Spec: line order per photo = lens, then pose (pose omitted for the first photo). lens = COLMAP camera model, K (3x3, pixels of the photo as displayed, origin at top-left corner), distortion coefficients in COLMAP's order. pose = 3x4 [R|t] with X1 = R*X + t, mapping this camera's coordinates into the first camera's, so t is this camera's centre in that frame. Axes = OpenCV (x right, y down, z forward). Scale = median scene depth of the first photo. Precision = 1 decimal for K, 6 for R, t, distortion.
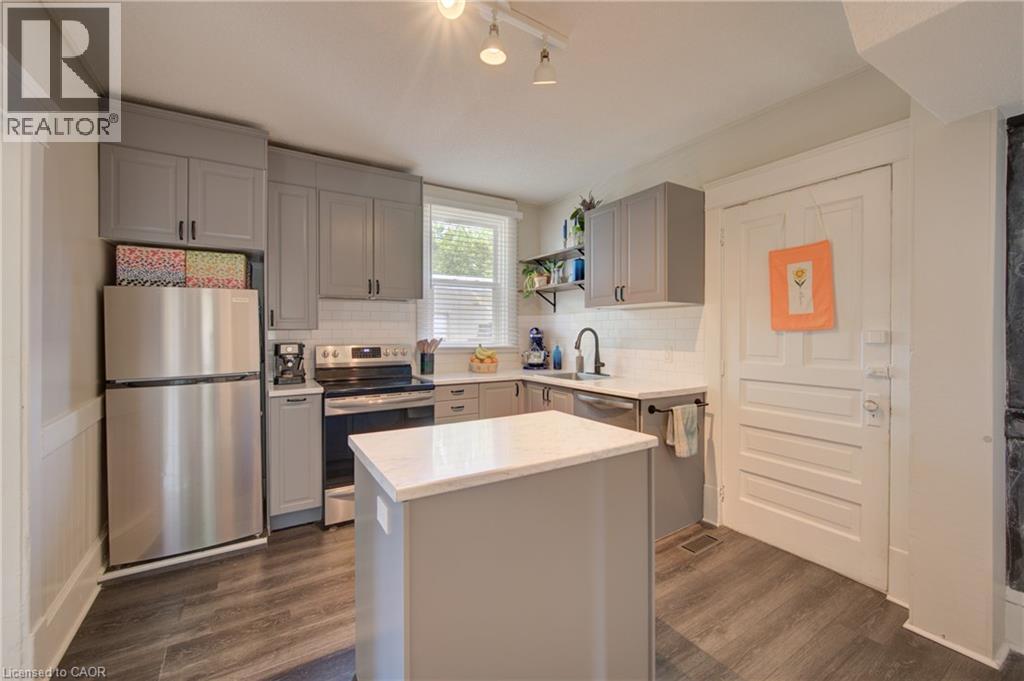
lens RADIAL K [[420.9, 0, 514.3], [0, 420.9, 337.1], [0, 0, 1]] dist [-0.001164, -0.001662]
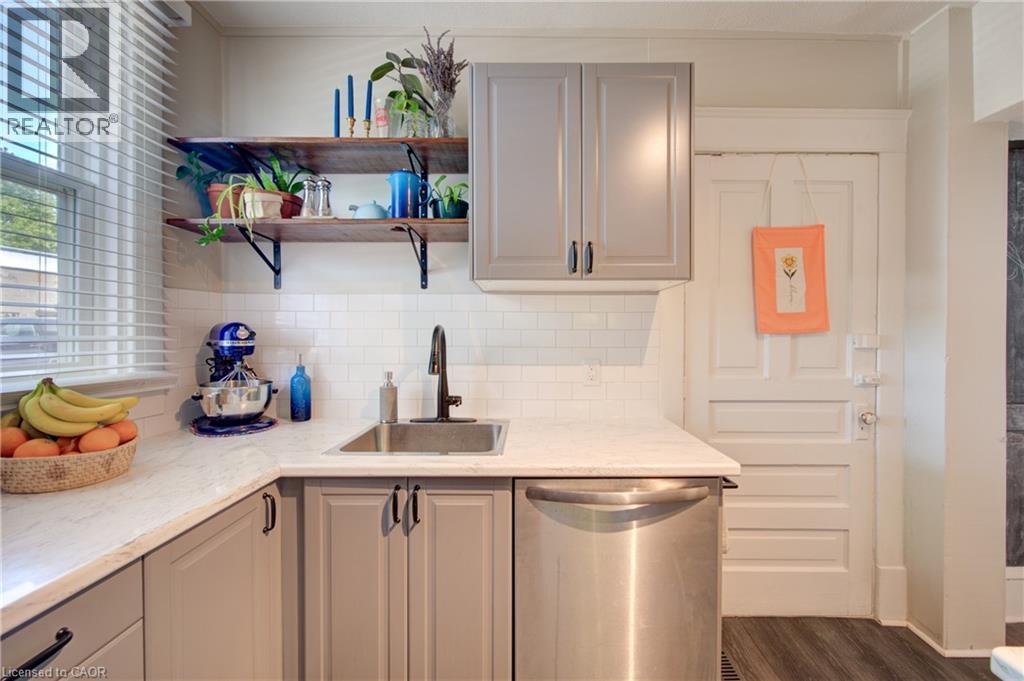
lens RADIAL K [[420.9, 0, 521.7], [0, 420.9, 335.8], [0, 0, 1]] dist [-0.001164, -0.001662]
pose [[0.511629, -0.004627, 0.859194, -0.177708], [0.006505, 0.999978, 0.001512, -0.010601], [-0.859182, 0.004815, 0.511648, 0.697846]]
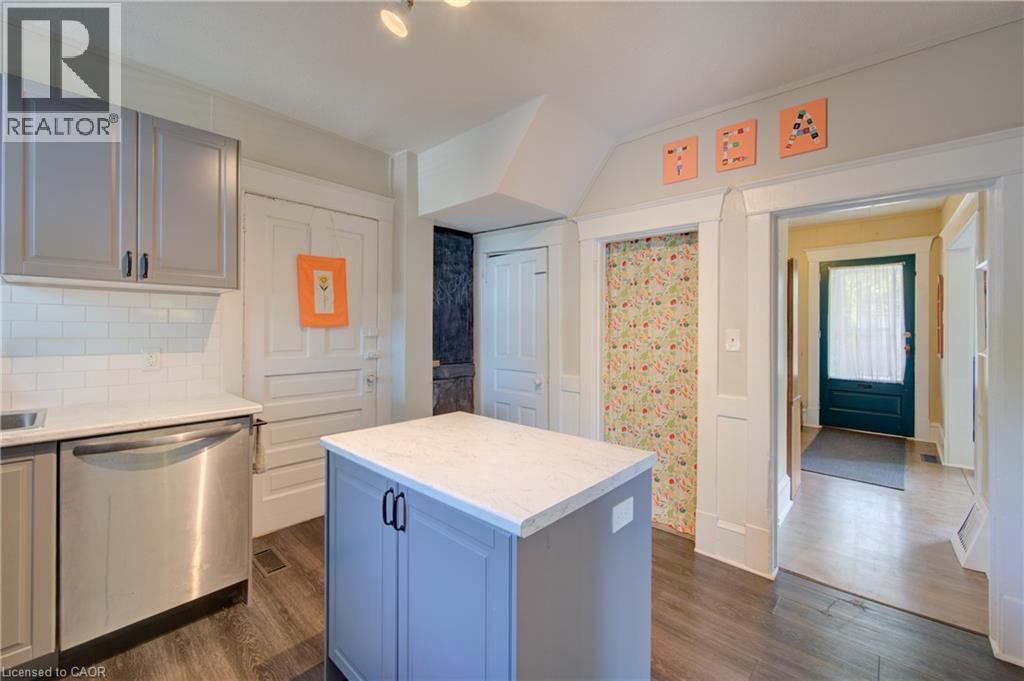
lens RADIAL K [[420.9, 0, 521.6], [0, 420.9, 328.9], [0, 0, 1]] dist [-0.001164, -0.001662]
pose [[-0.304705, 0.001090, 0.952446, -0.435433], [0.004004, 0.999992, 0.000136, -0.005770], [-0.952438, 0.003855, -0.304707, 0.561482]]
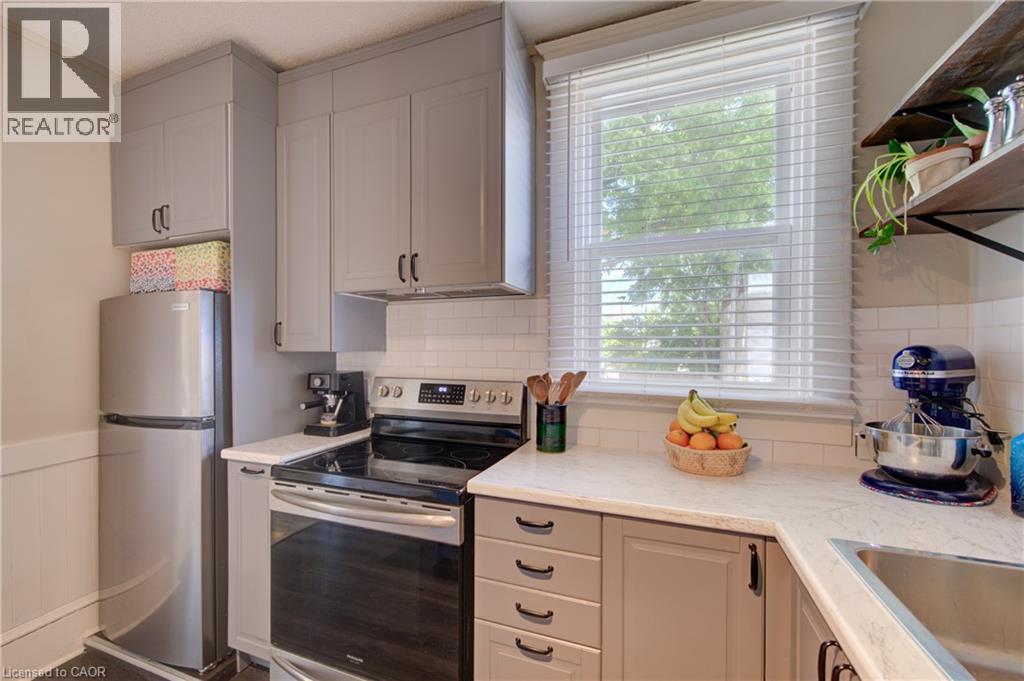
lens RADIAL K [[420.9, 0, 488.3], [0, 420.9, 351.5], [0, 0, 1]] dist [-0.001164, -0.001662]
pose [[0.603273, 0.004302, -0.797523, 0.122364], [-0.012195, 0.999918, -0.003831, -0.016295], [0.797442, 0.012037, 0.603276, 0.720764]]
